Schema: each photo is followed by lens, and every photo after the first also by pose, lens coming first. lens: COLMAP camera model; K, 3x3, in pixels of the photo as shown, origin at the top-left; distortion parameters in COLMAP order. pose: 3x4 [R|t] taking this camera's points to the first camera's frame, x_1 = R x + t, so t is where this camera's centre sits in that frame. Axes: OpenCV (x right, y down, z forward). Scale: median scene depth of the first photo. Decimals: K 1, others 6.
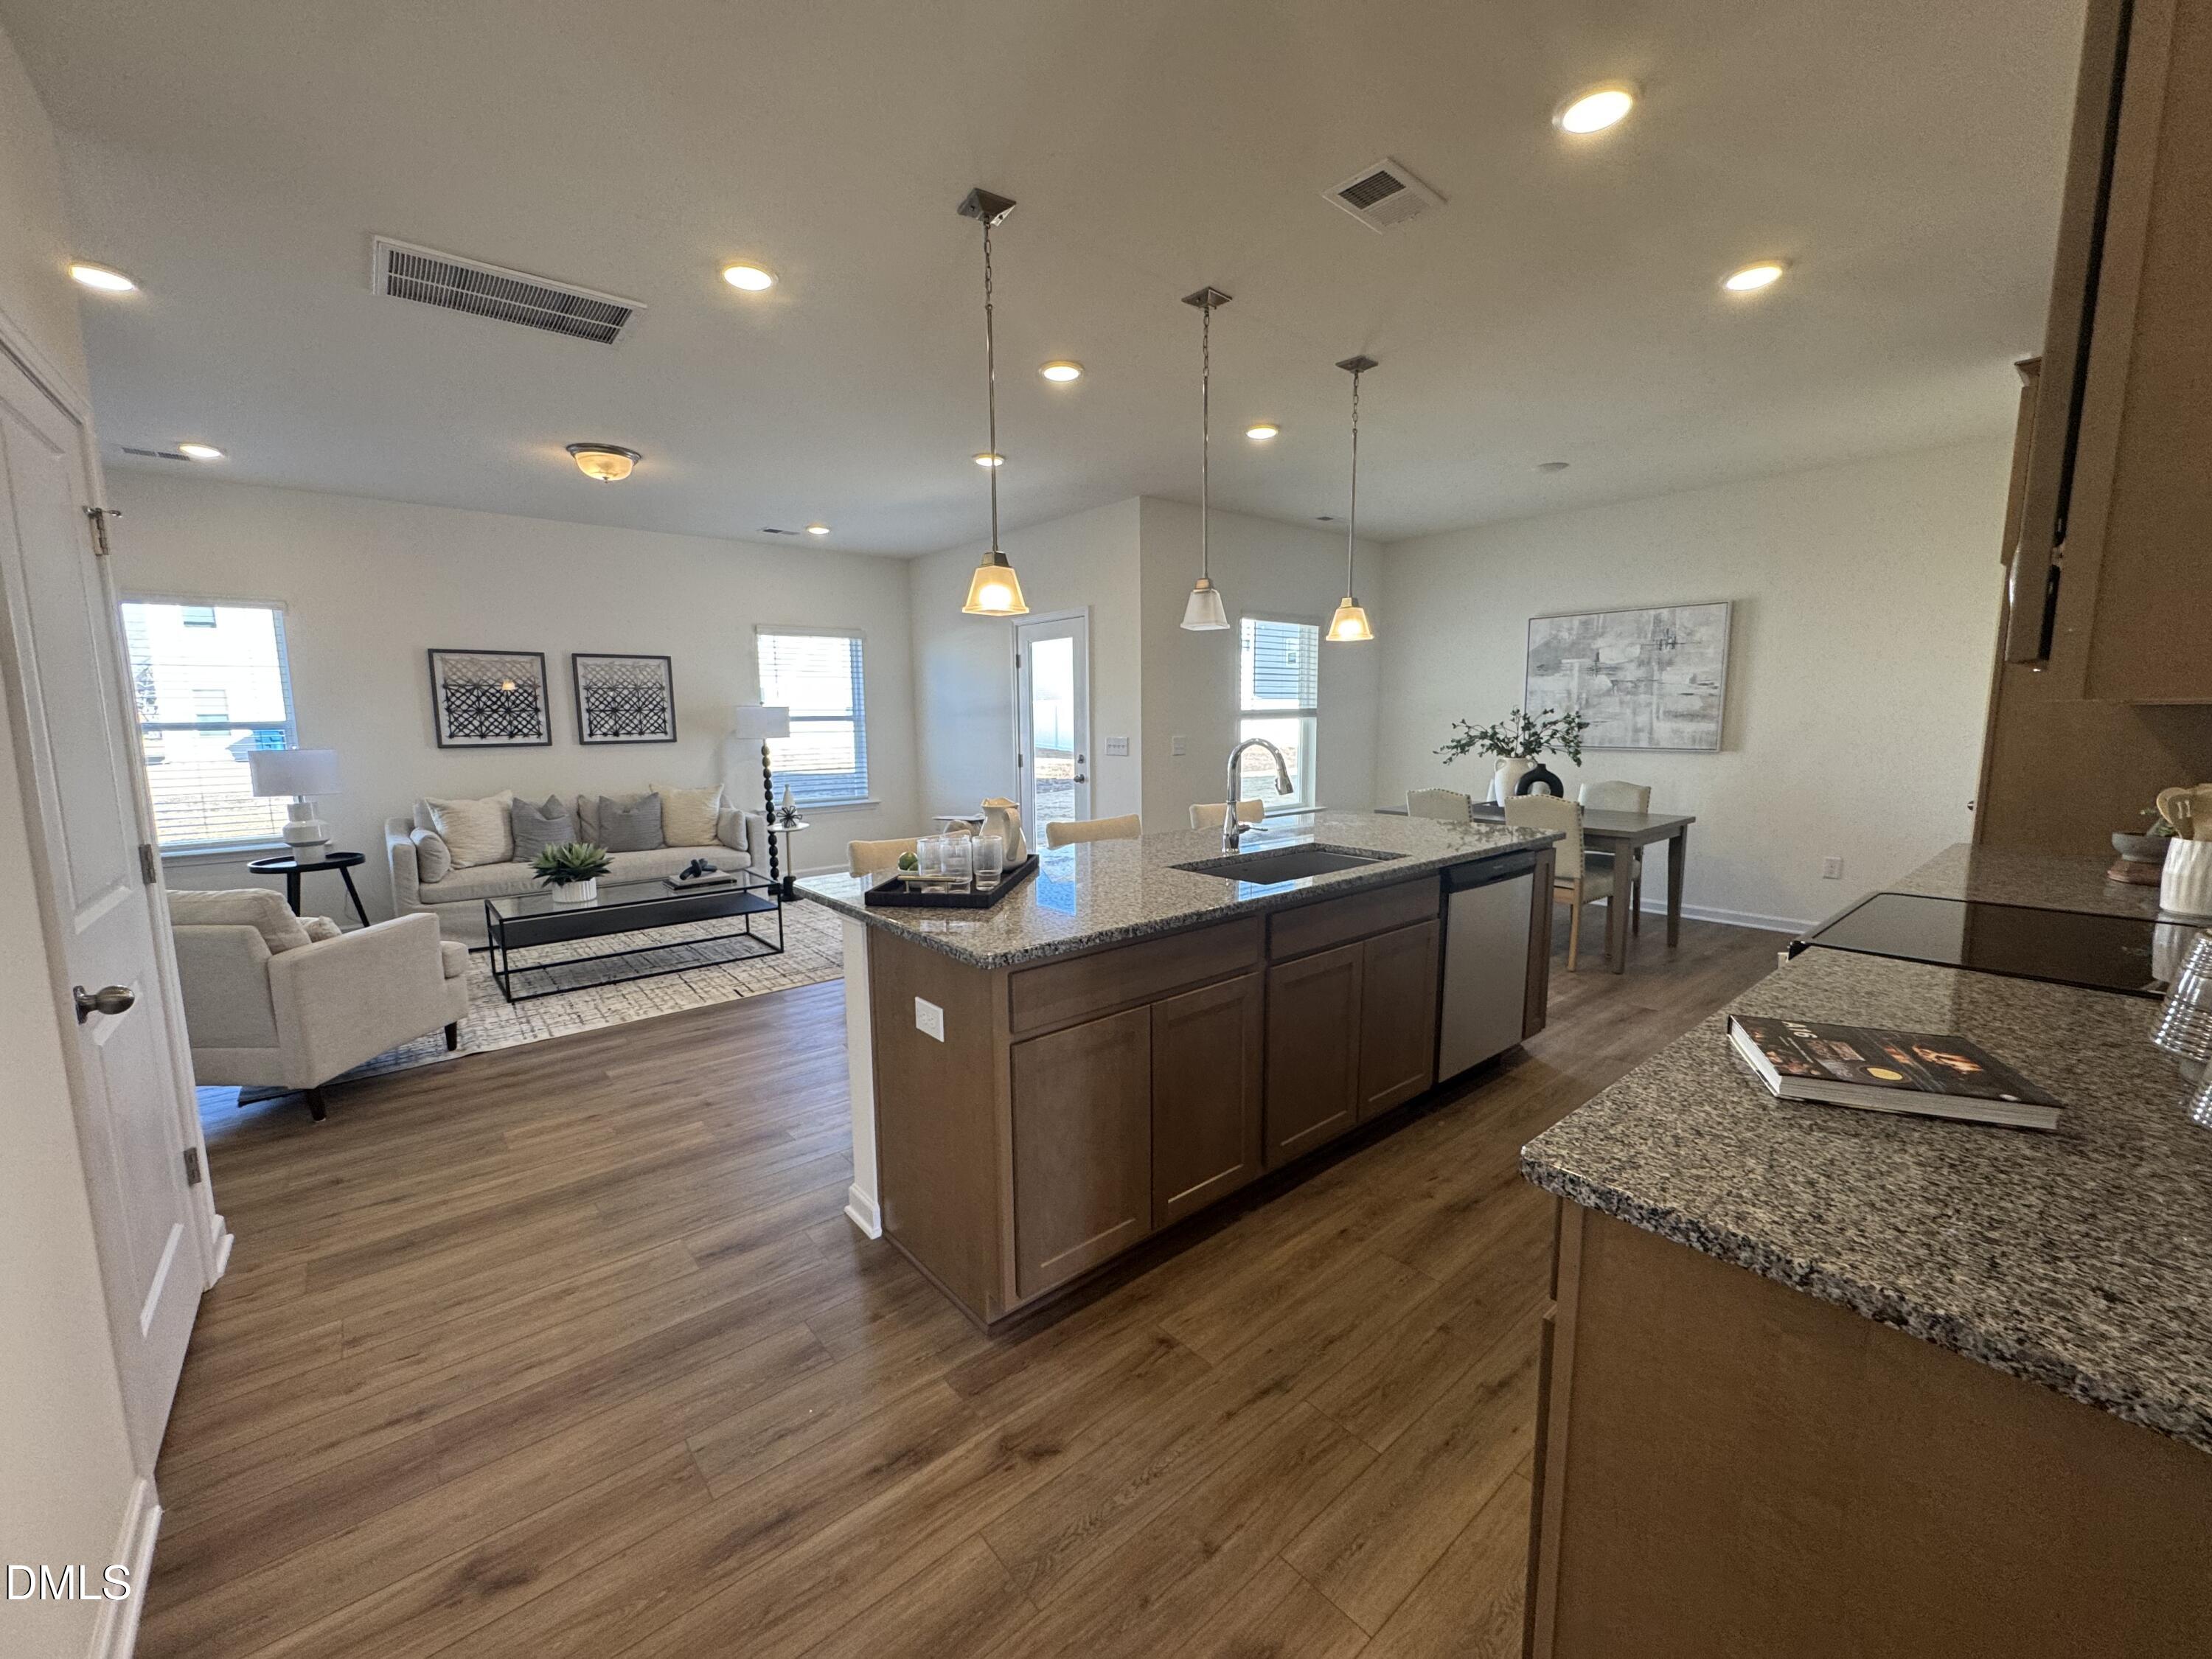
lens RADIAL K [[884.2, 0, 1108.6], [0, 884.2, 827.4], [0, 0, 1]] dist [-0.004164, 0.000155]
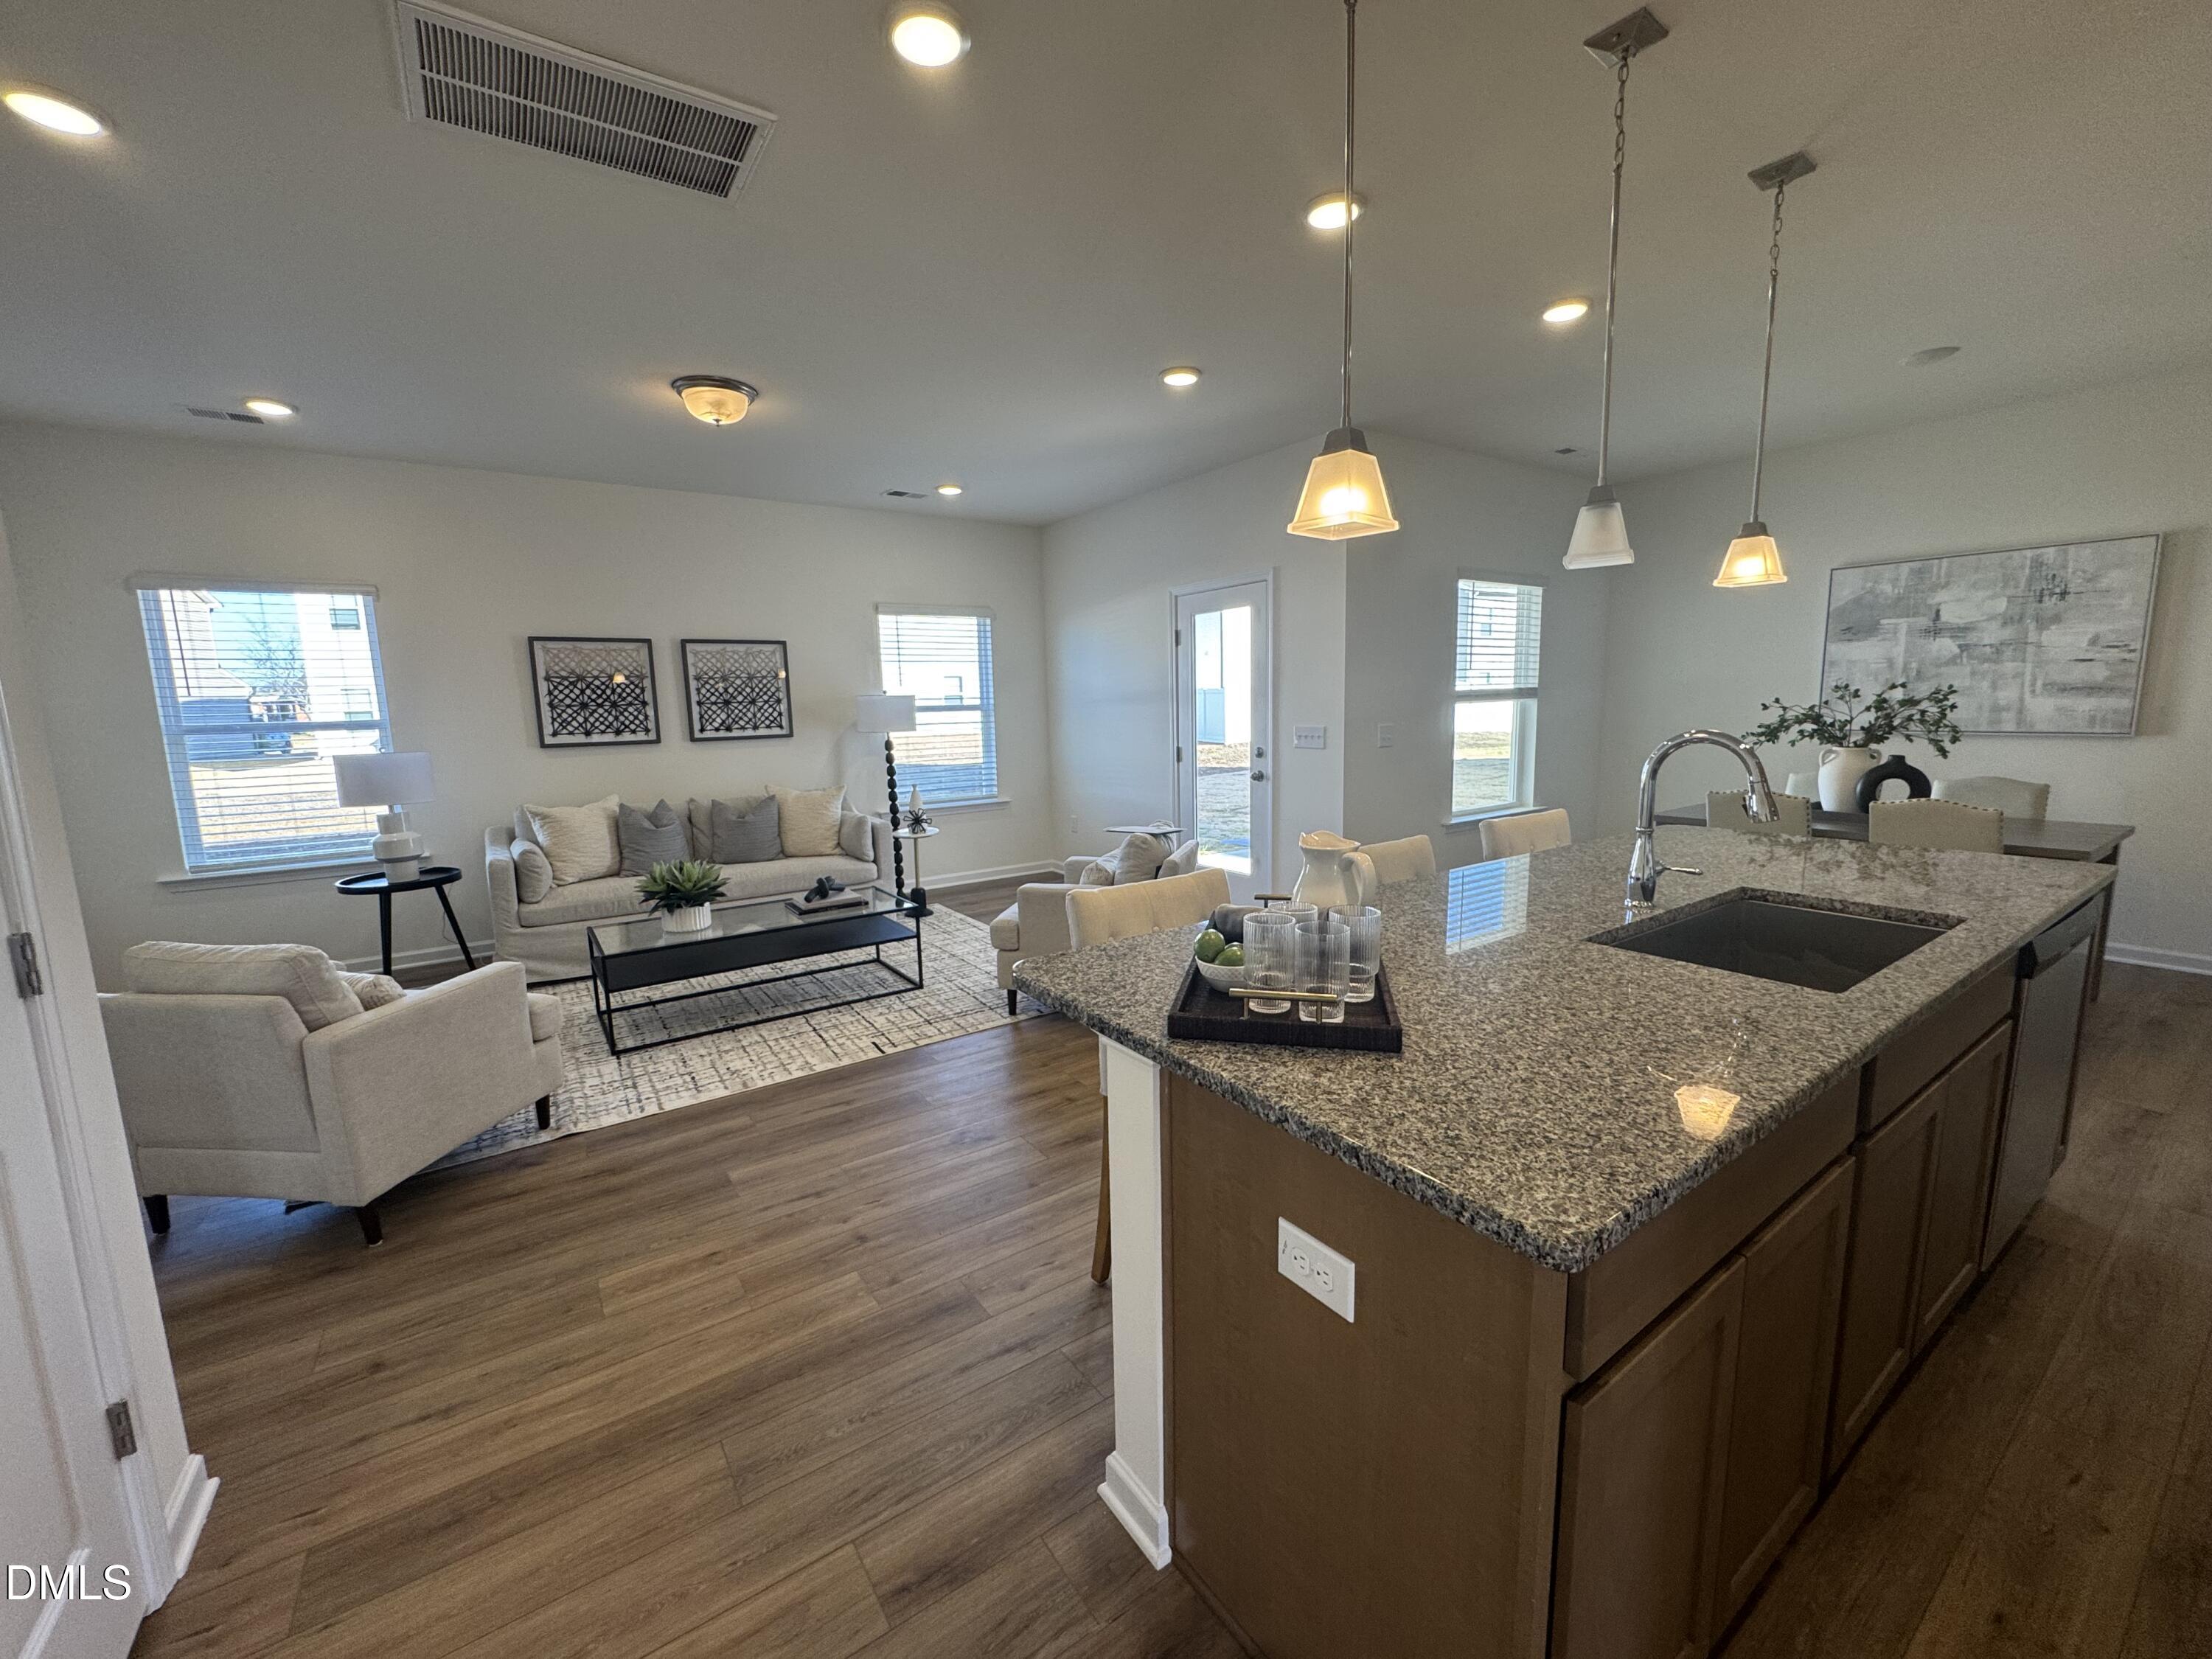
lens RADIAL K [[884.2, 0, 1105.7], [0, 884.2, 827.3], [0, 0, 1]] dist [-0.004164, 0.000155]
pose [[0.994960, -0.000949, -0.100271, -0.120740], [0.002545, 0.999872, 0.015789, -0.026698], [0.100244, -0.015964, 0.994835, 0.200081]]
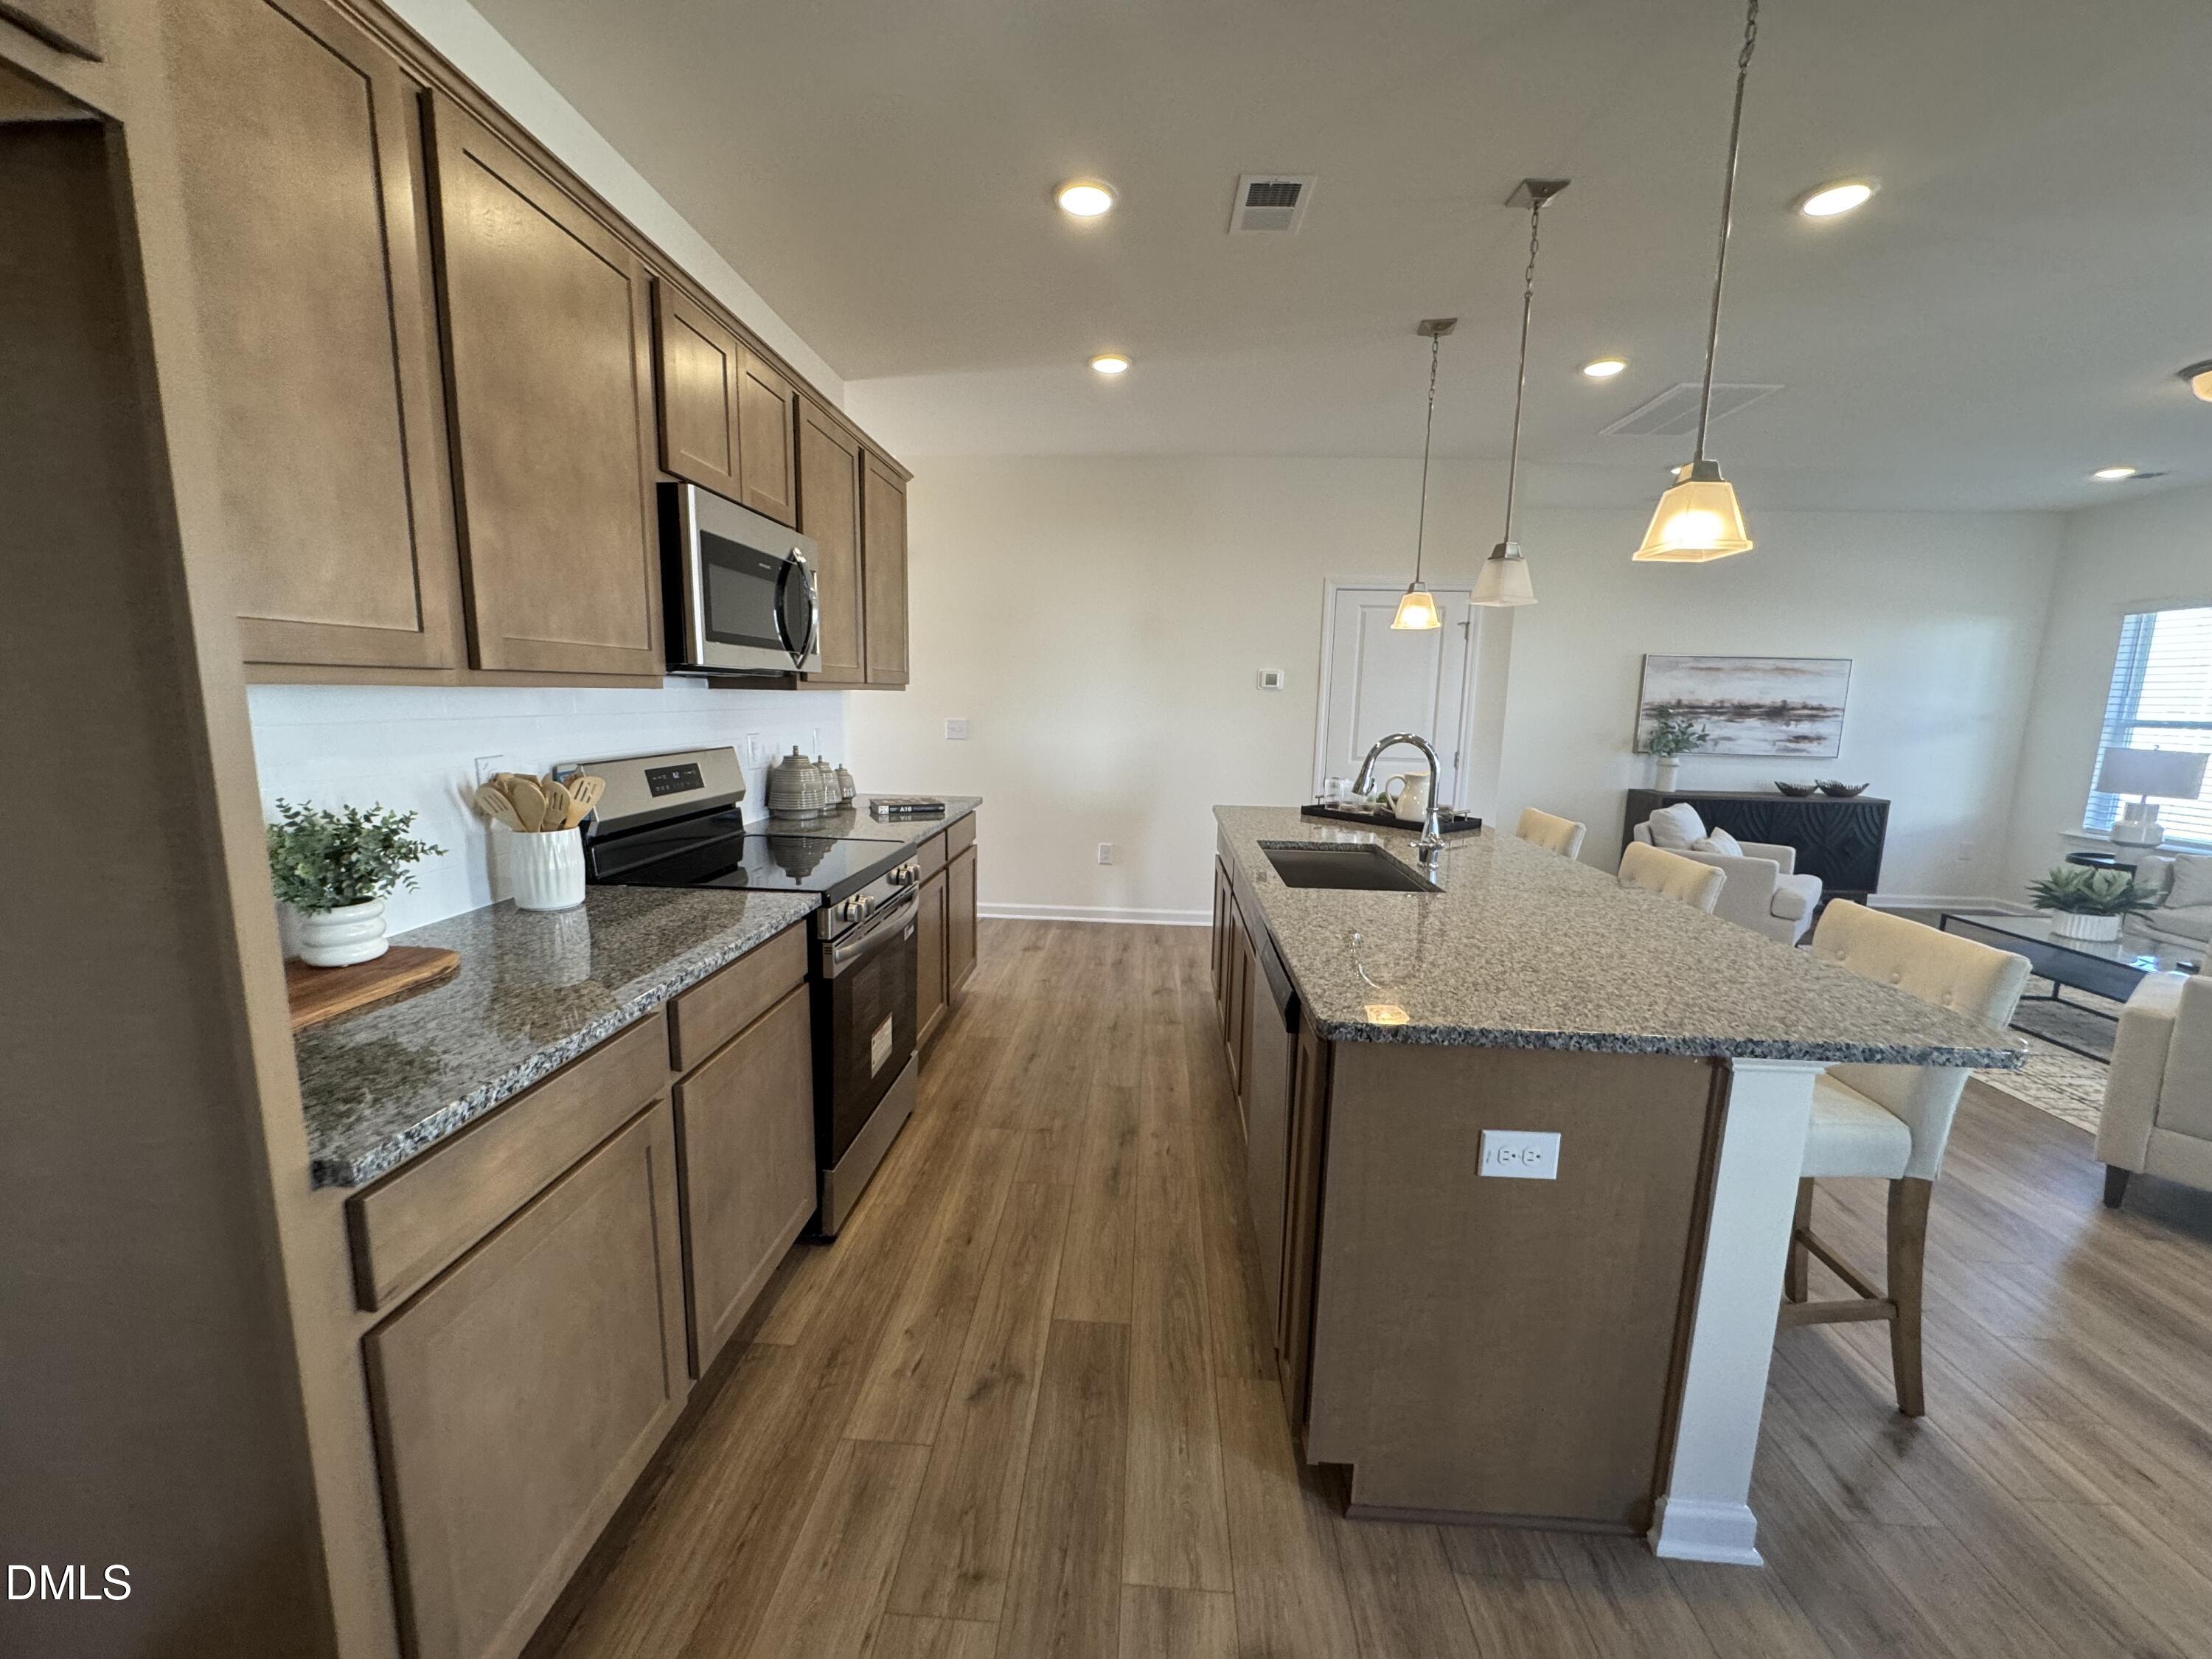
lens RADIAL K [[884.2, 0, 1105.2], [0, 884.2, 835.0], [0, 0, 1]] dist [-0.004164, 0.000155]
pose [[-0.690286, 0.101830, -0.716335, 0.609773], [-0.110344, 0.963649, 0.243318, -0.108781], [0.715073, 0.247003, -0.653957, 0.856675]]
